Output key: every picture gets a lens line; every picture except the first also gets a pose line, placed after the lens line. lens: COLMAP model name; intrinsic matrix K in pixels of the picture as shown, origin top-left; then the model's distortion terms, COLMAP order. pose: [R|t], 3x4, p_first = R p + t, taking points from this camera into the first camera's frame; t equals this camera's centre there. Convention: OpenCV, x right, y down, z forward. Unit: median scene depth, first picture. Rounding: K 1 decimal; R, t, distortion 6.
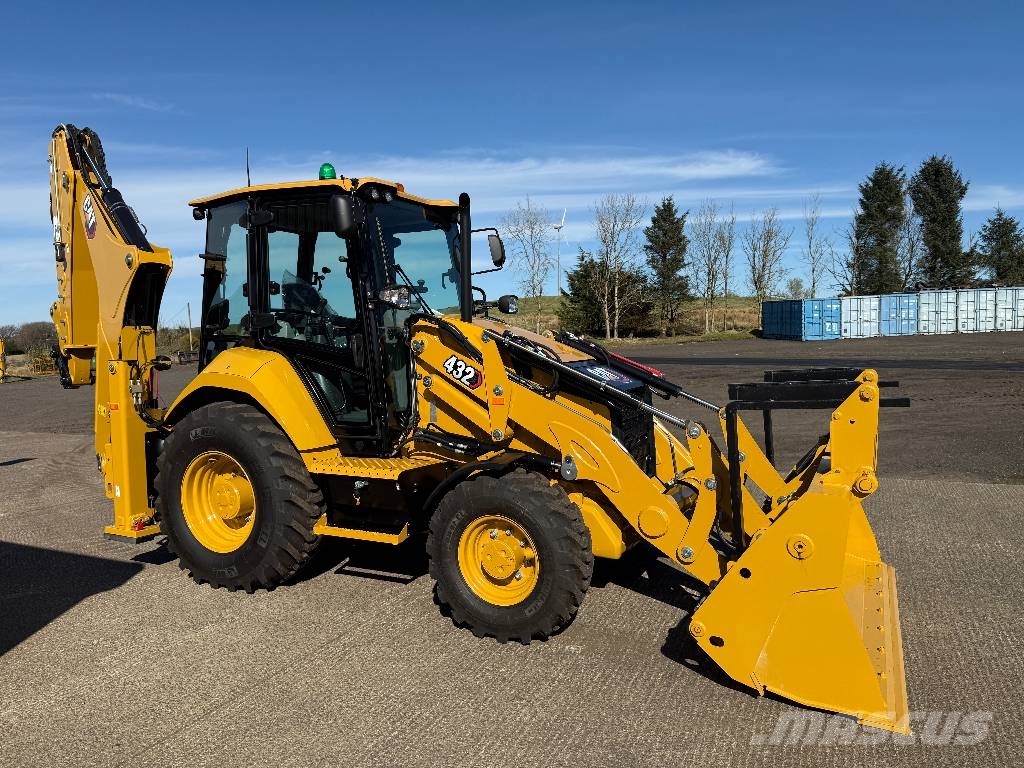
lens RADIAL K [[733.4, 0, 495.4], [0, 733.4, 388.5], [0, 0, 1]] dist [0.086855, -0.137110]
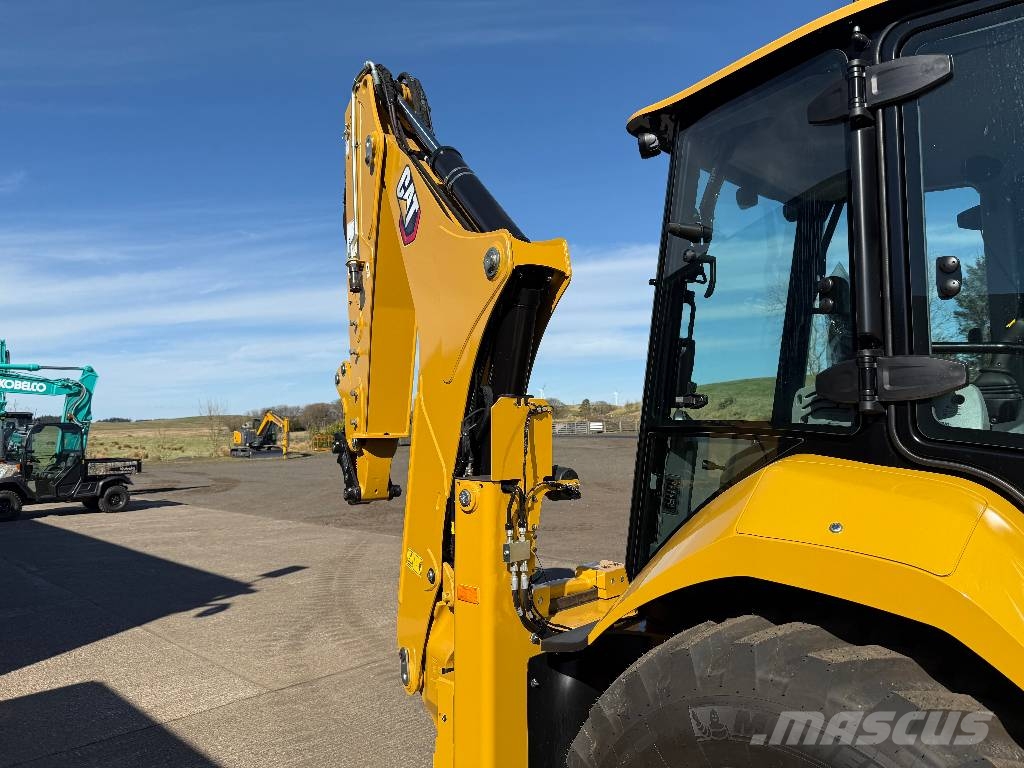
lens RADIAL K [[733.4, 0, 495.4], [0, 733.4, 388.5], [0, 0, 1]] dist [0.086855, -0.137110]
pose [[0.950968, -0.004391, -0.309258, -0.304206], [-0.029458, 0.994068, -0.104695, -0.037444], [0.307883, 0.108672, 0.945198, 0.497441]]
